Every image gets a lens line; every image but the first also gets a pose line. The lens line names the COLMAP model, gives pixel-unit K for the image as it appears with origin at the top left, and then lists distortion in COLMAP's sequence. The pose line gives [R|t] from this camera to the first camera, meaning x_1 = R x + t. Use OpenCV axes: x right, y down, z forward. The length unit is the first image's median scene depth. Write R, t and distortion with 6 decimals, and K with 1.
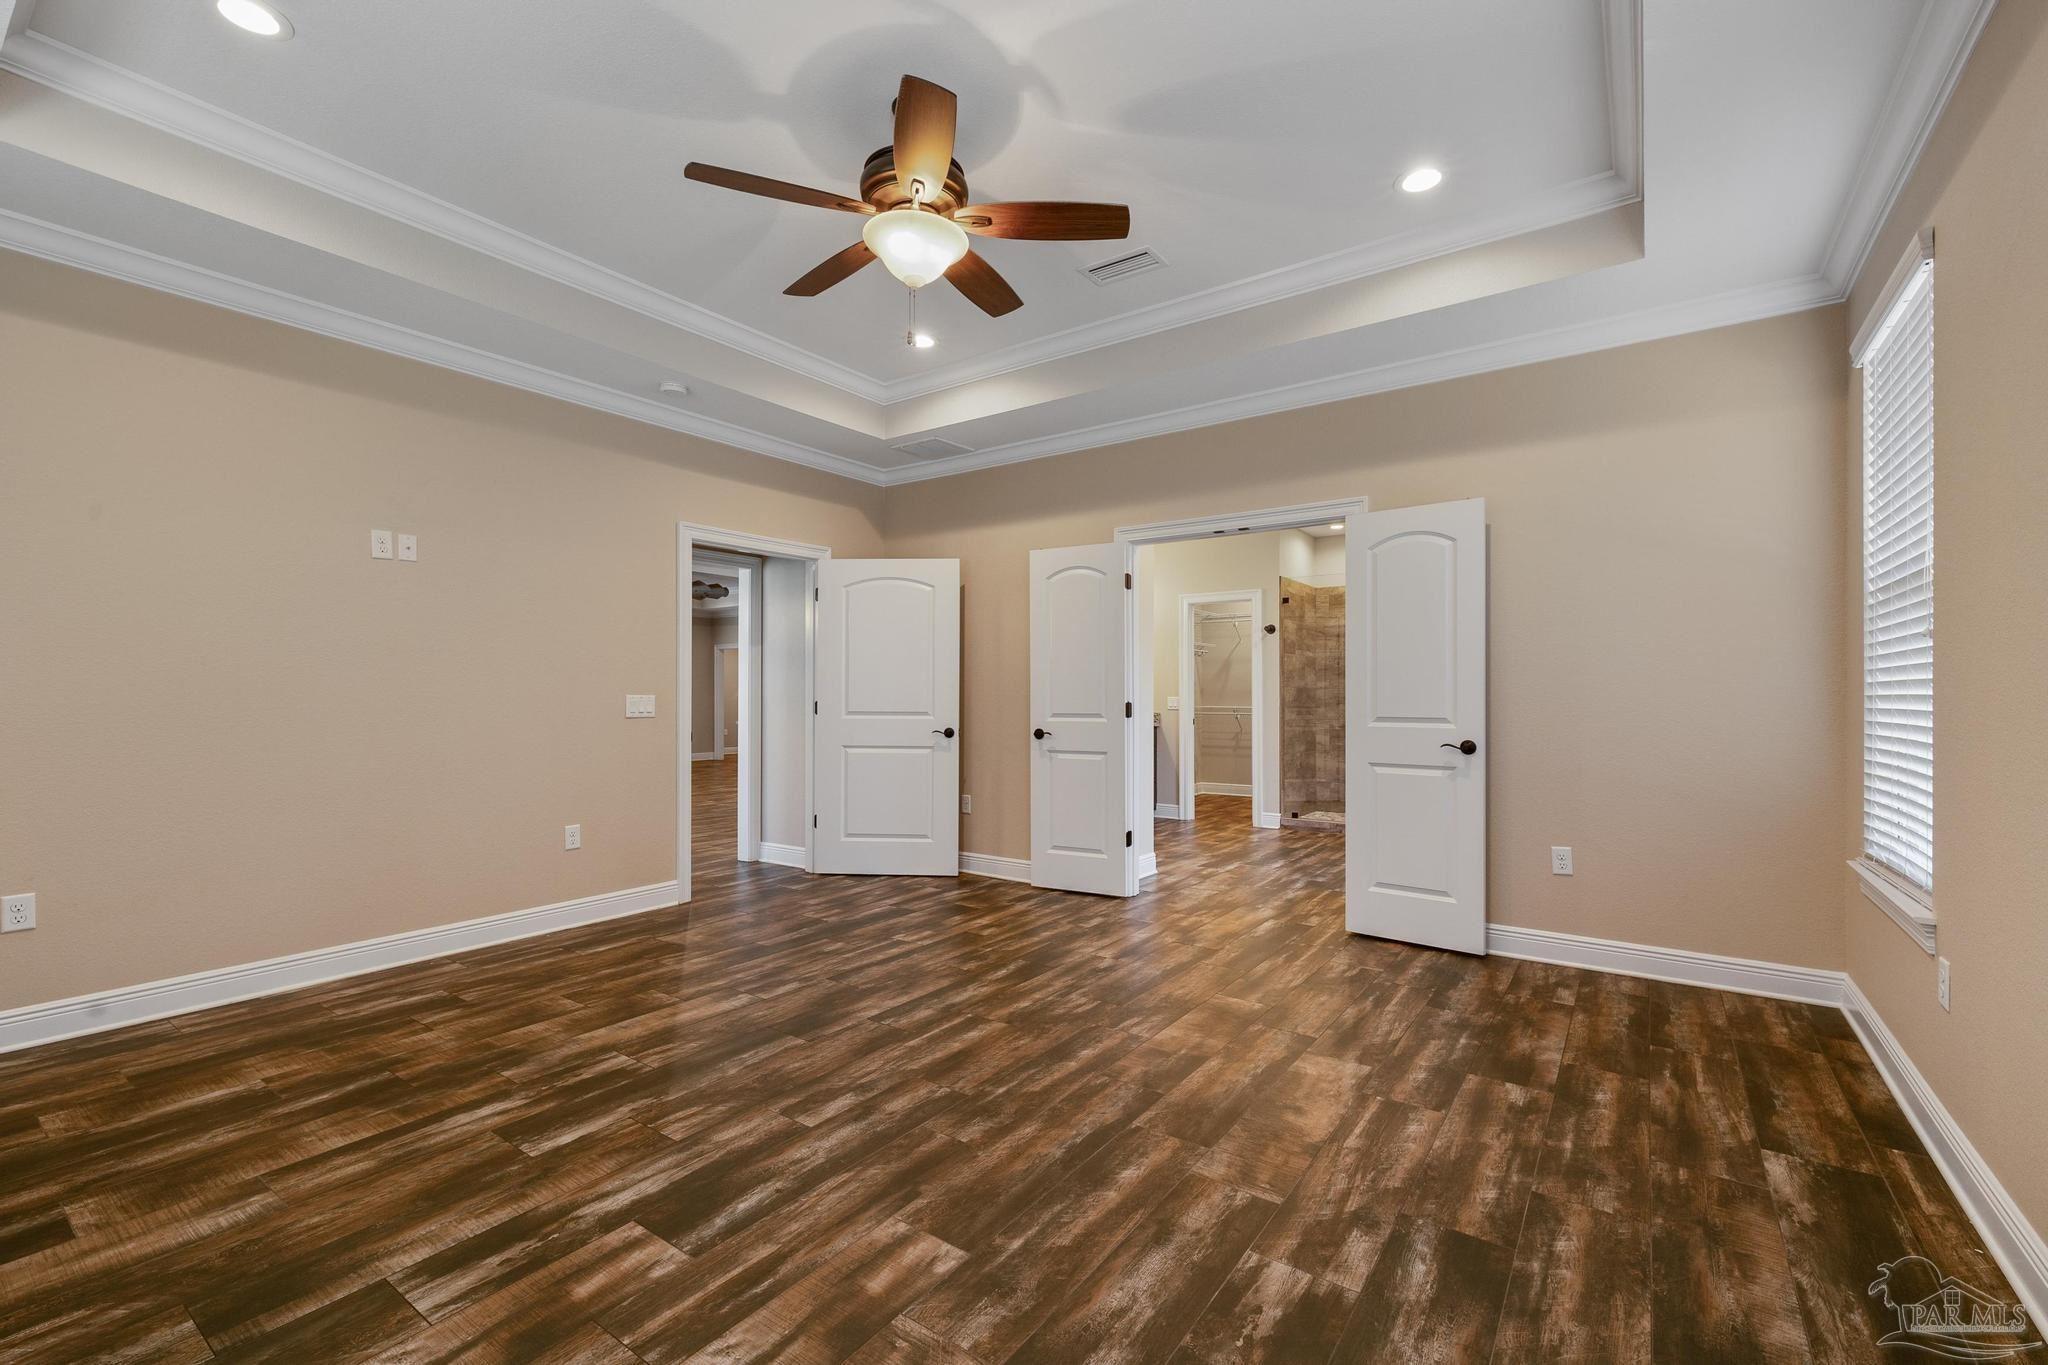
lens RADIAL K [[886.0, 0, 1029.0], [0, 886.0, 694.1], [0, 0, 1]] dist [-0.003096, -0.000434]
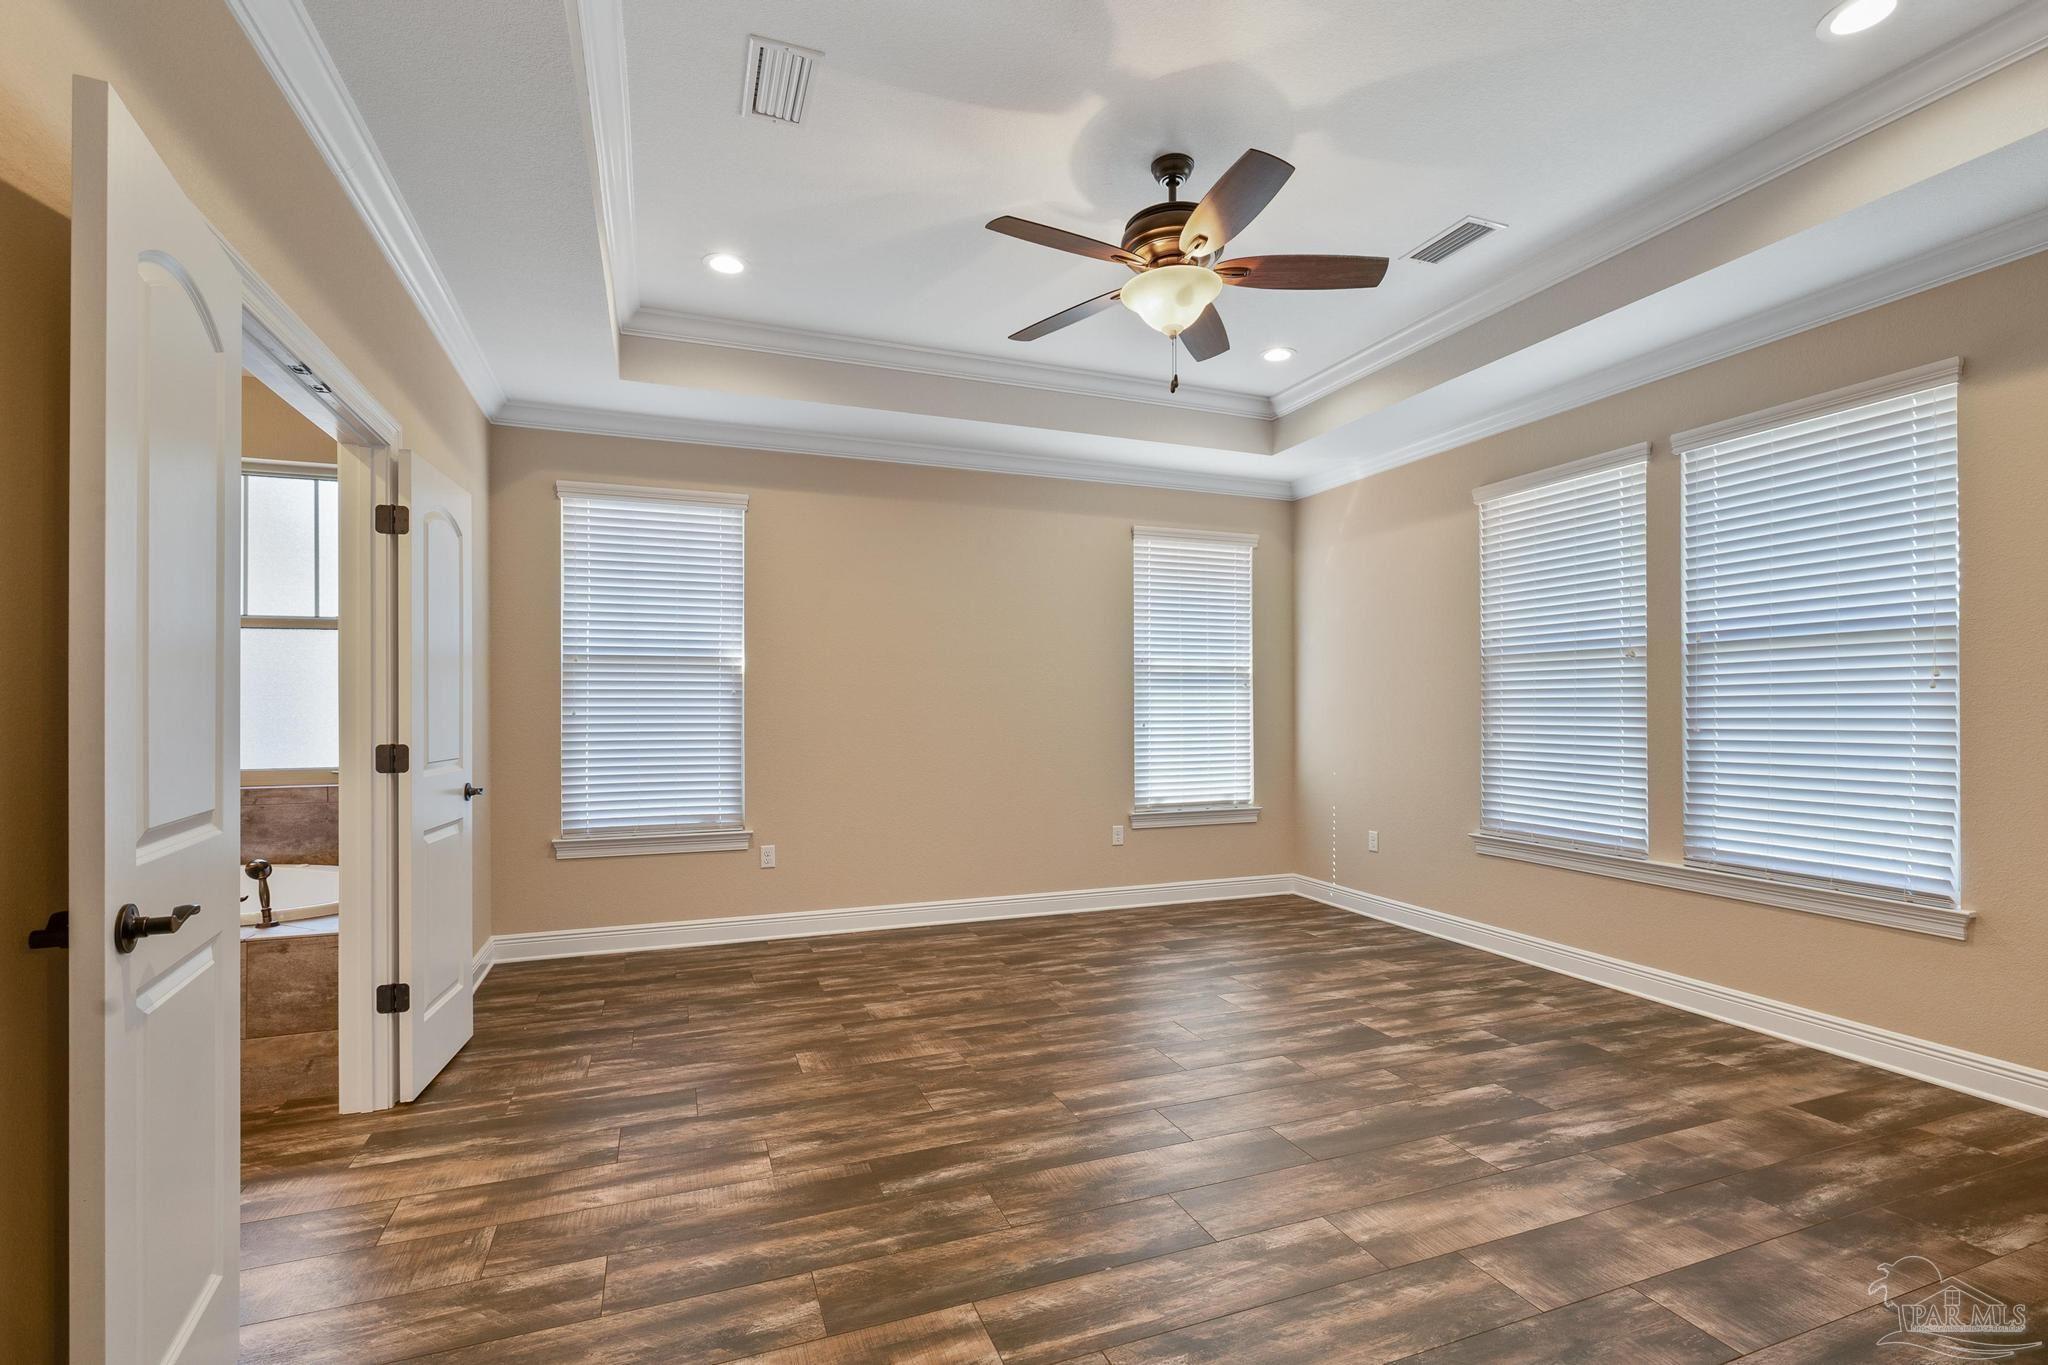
lens RADIAL K [[931.1, 0, 1020.1], [0, 931.1, 690.5], [0, 0, 1]] dist [0.018461, 0.000598]
pose [[-0.834523, 0.009187, 0.550896, -0.624404], [-0.005195, 0.999685, -0.024540, -0.024201], [-0.550949, -0.023341, -0.834213, 2.151206]]
